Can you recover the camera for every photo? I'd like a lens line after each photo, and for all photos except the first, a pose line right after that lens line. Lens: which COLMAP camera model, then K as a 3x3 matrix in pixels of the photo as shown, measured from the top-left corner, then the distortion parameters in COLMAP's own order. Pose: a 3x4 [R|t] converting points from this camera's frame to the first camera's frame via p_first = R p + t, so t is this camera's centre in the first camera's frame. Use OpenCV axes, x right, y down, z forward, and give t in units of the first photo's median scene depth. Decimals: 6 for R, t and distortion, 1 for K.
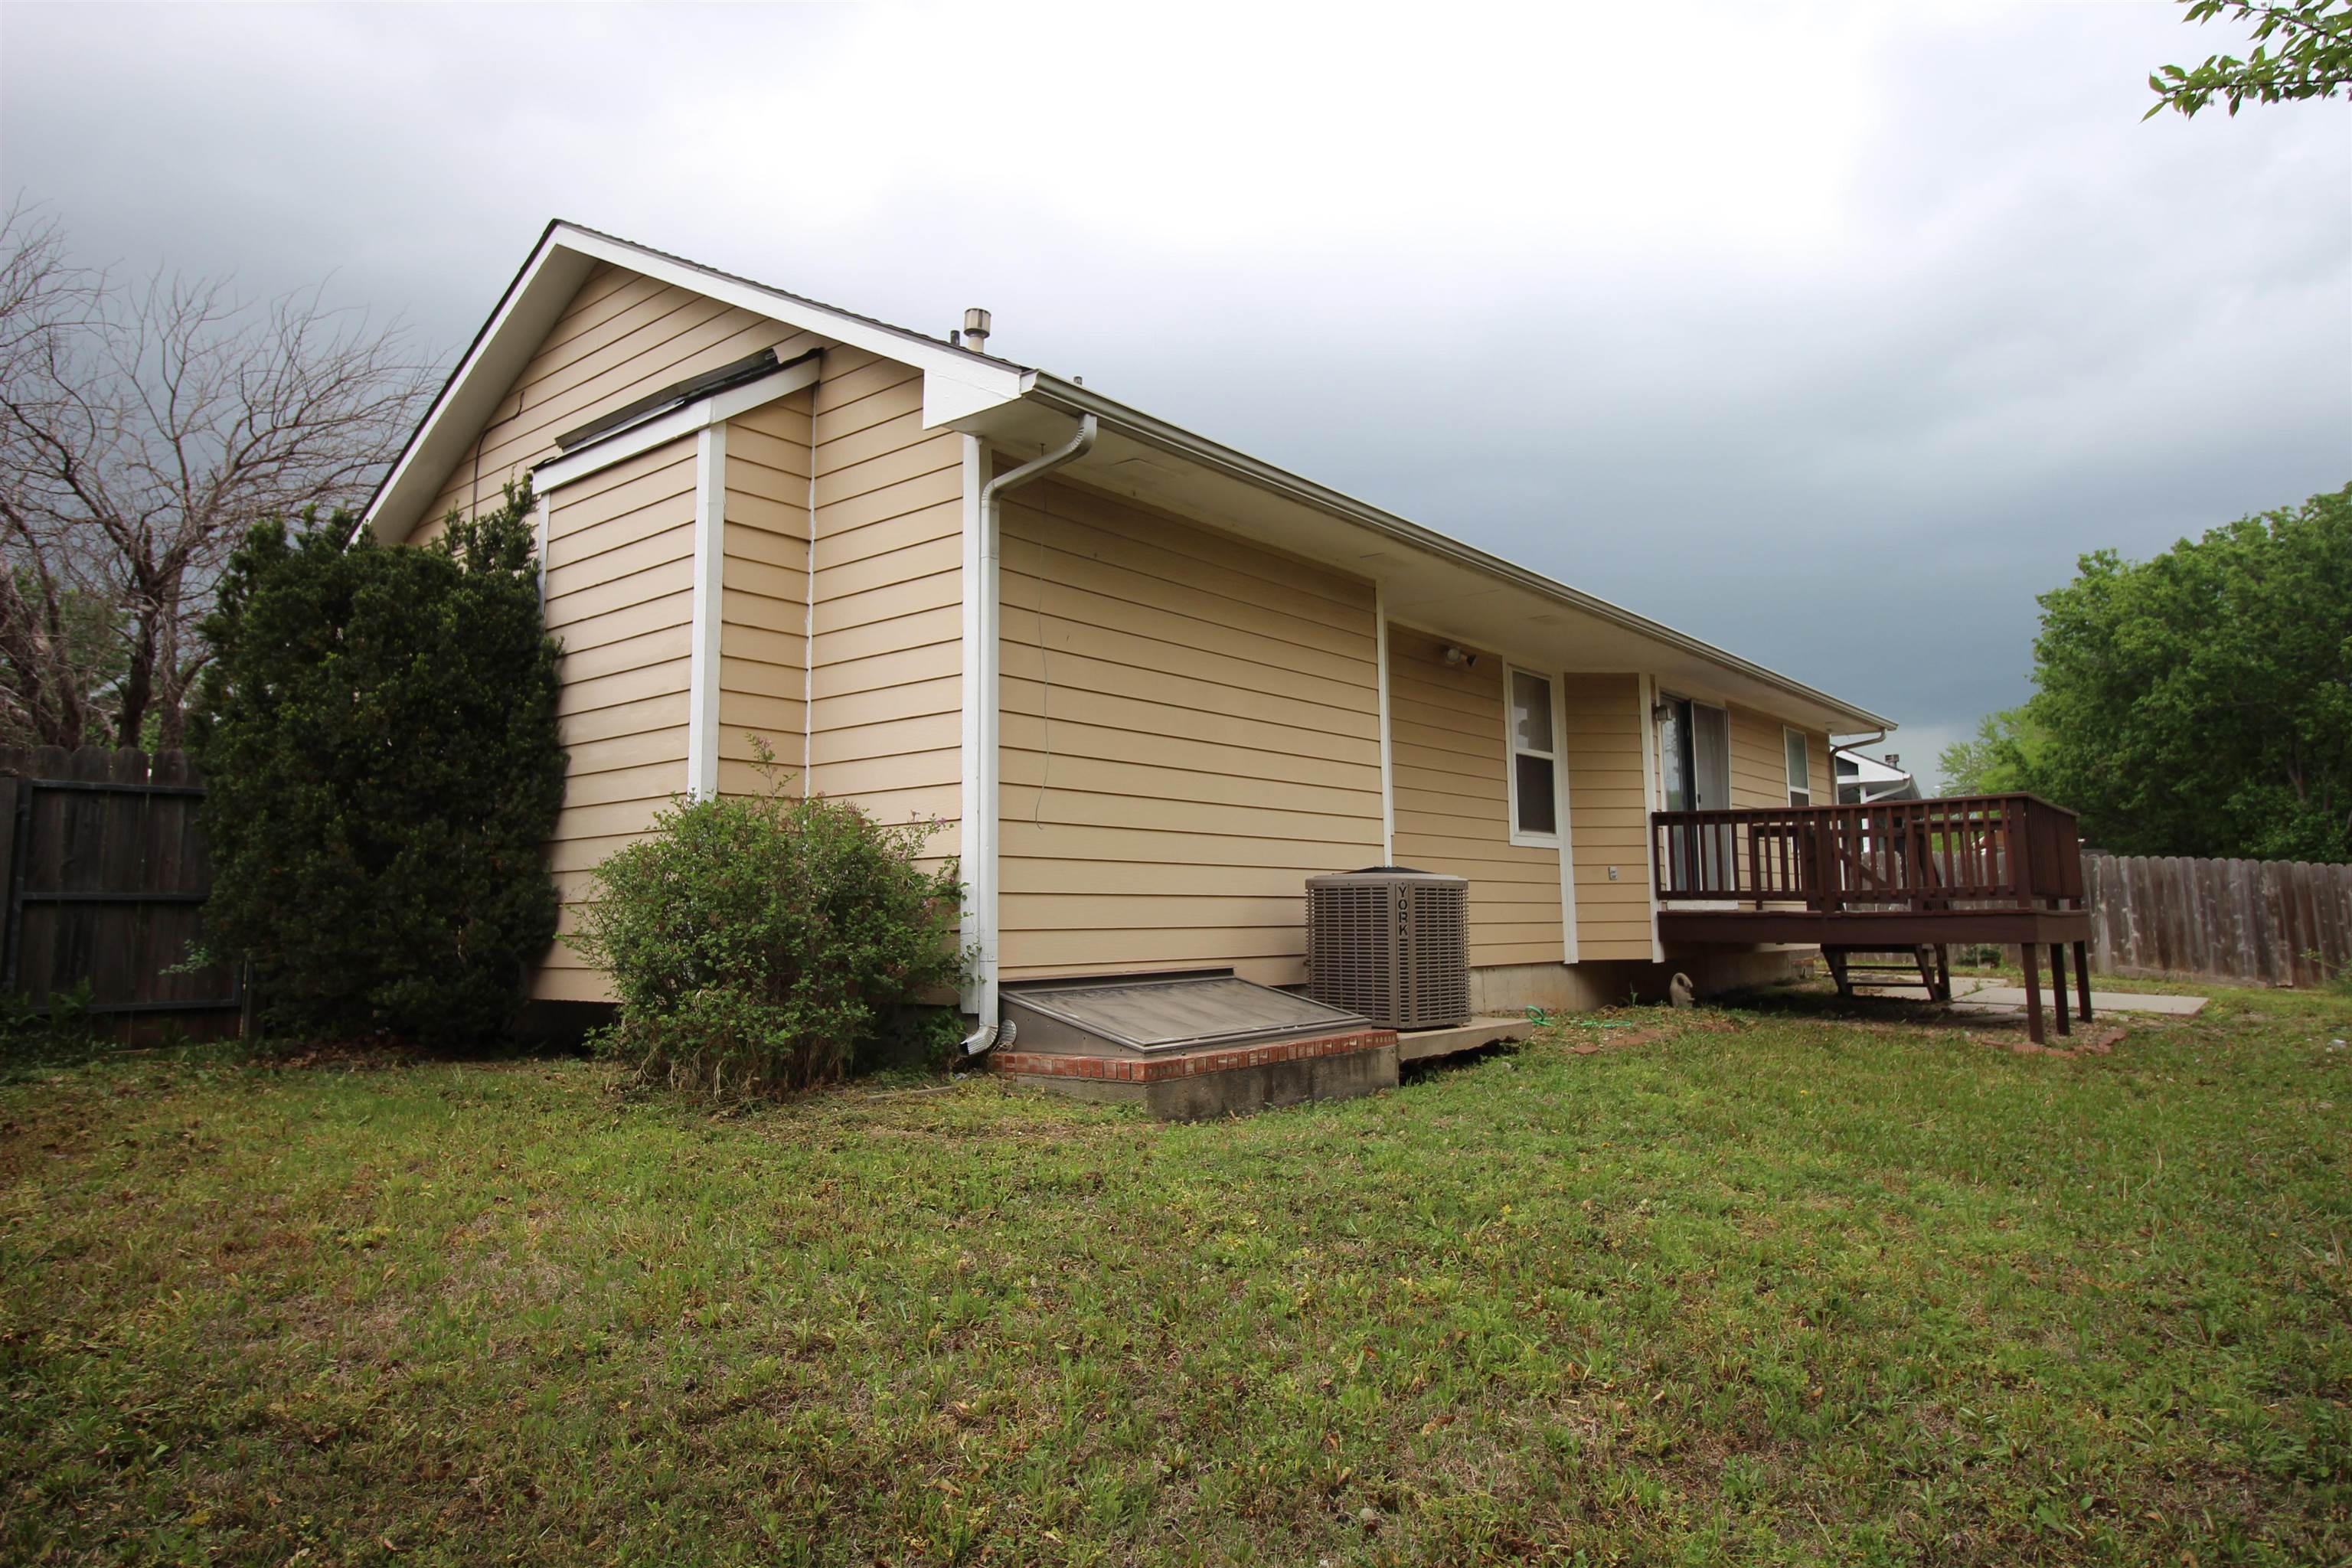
lens RADIAL K [[1451.0, 0, 1176.0], [0, 1451.0, 784.0], [0, 0, 1]] dist [-0.002507, -0.000783]
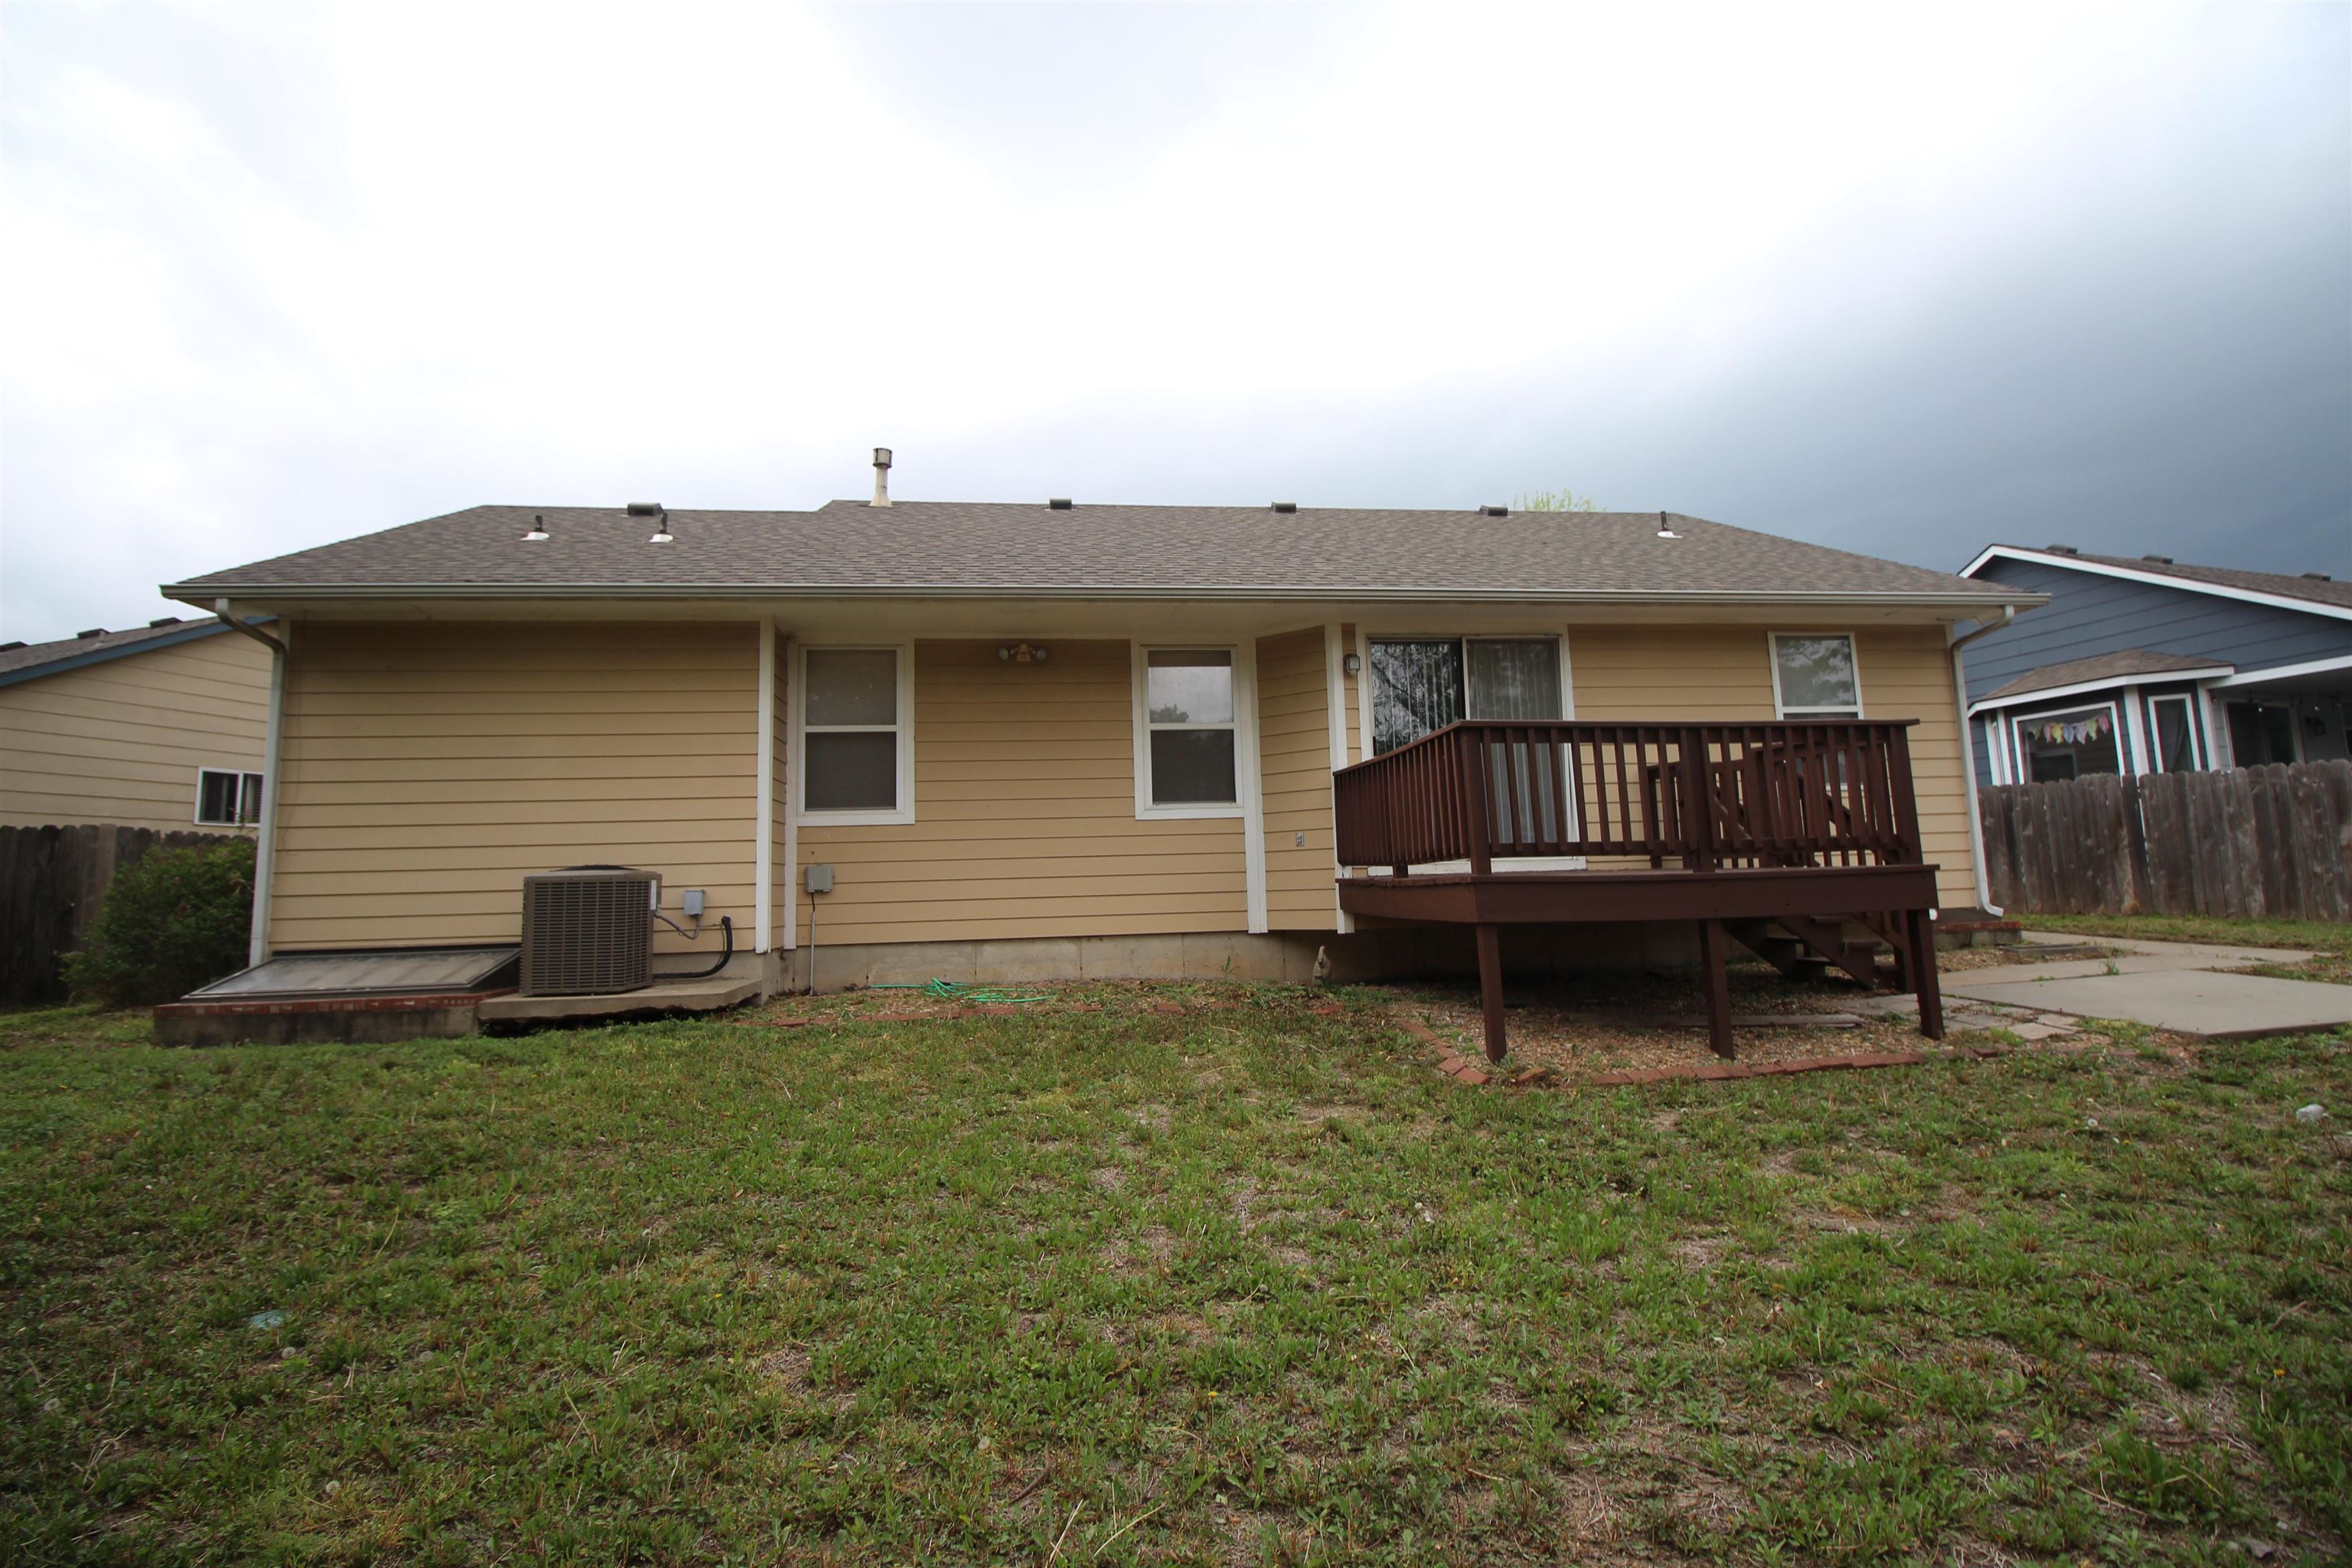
lens RADIAL K [[1072.1, 0, 1186.7], [0, 1072.1, 760.6], [0, 0, 1]] dist [-0.001331, -0.018520]
pose [[0.725417, -0.090187, -0.682376, 0.751234], [0.086556, 0.995462, -0.039550, 0.031664], [0.682846, -0.030374, 0.729931, 0.438001]]
